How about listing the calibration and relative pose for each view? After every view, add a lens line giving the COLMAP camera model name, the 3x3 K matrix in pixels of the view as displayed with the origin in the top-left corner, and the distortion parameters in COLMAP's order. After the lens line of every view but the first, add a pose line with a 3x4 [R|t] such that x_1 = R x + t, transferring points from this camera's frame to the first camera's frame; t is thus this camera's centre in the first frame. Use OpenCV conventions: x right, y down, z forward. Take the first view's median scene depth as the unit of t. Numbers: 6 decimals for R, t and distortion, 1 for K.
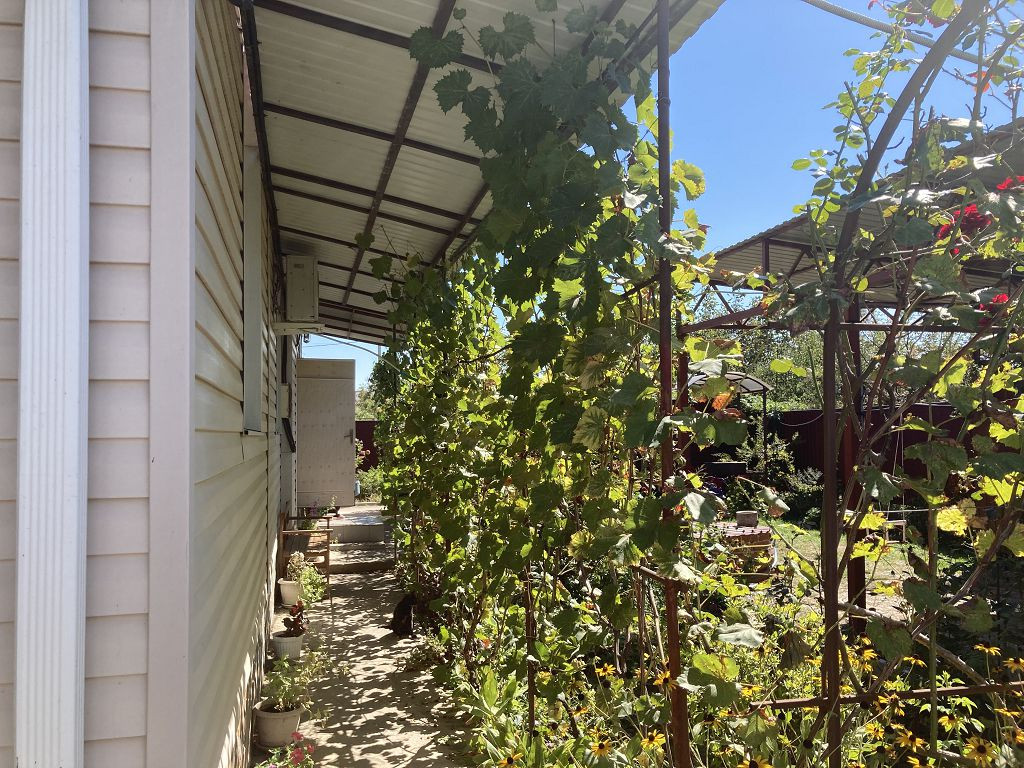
lens RADIAL K [[862.2, 0, 505.2], [0, 862.2, 387.8], [0, 0, 1]] dist [0.078802, -0.065289]
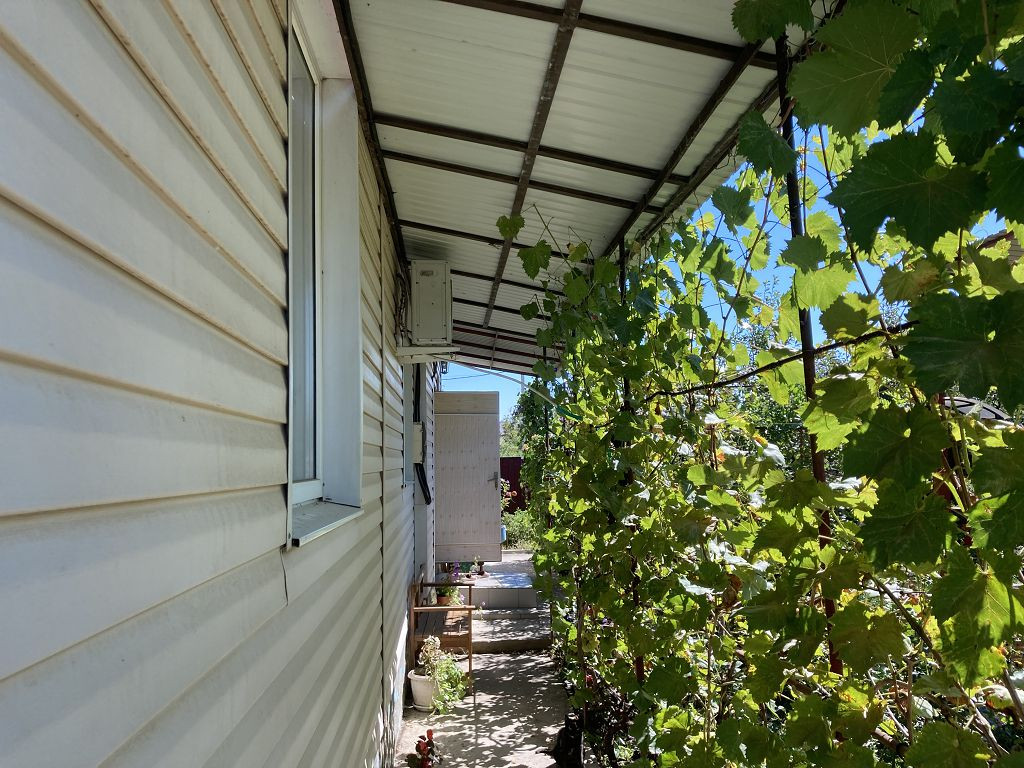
lens RADIAL K [[862.2, 0, 505.2], [0, 862.2, 387.8], [0, 0, 1]] dist [0.078802, -0.065289]
pose [[0.986379, -0.019399, -0.163343, -0.039330], [0.013831, 0.999286, -0.035152, -0.008903], [0.163909, 0.032414, 0.985943, 0.222614]]
